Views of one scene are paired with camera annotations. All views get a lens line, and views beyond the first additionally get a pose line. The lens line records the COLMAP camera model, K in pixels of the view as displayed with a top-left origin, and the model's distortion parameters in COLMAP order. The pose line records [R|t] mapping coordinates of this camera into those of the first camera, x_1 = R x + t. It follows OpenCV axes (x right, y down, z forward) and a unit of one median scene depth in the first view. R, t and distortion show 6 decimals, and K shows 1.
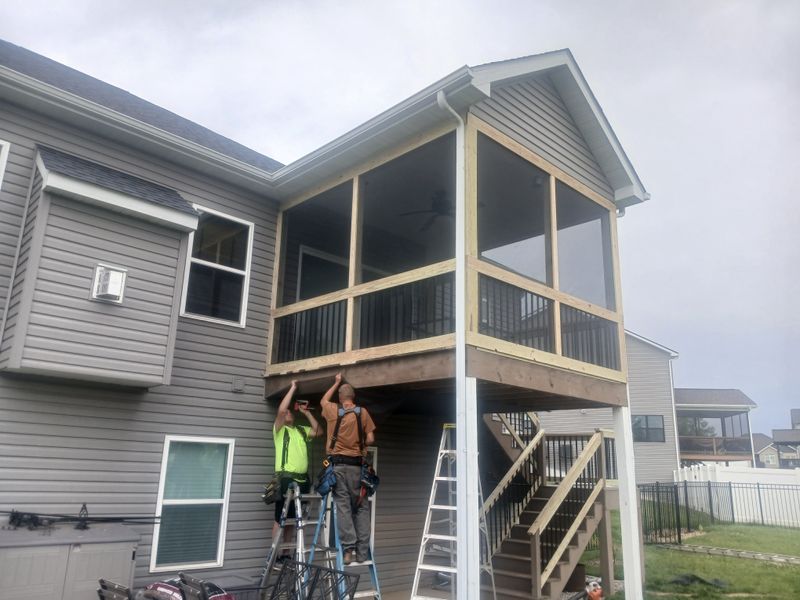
lens RADIAL K [[610.0, 0, 400.0], [0, 610.0, 300.0], [0, 0, 1]] dist [0.071916, -0.138588]
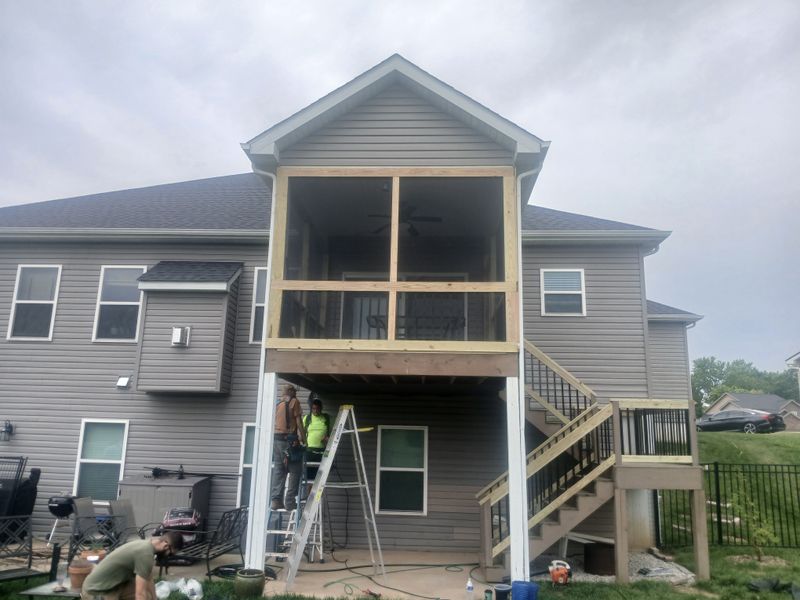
lens RADIAL K [[610.0, 0, 400.0], [0, 610.0, 300.0], [0, 0, 1]] dist [0.071916, -0.138588]
pose [[0.677324, -0.176756, -0.714135, 1.081776], [0.191833, 0.979561, -0.060508, 0.089551], [0.710234, -0.096011, 0.697388, 0.242740]]
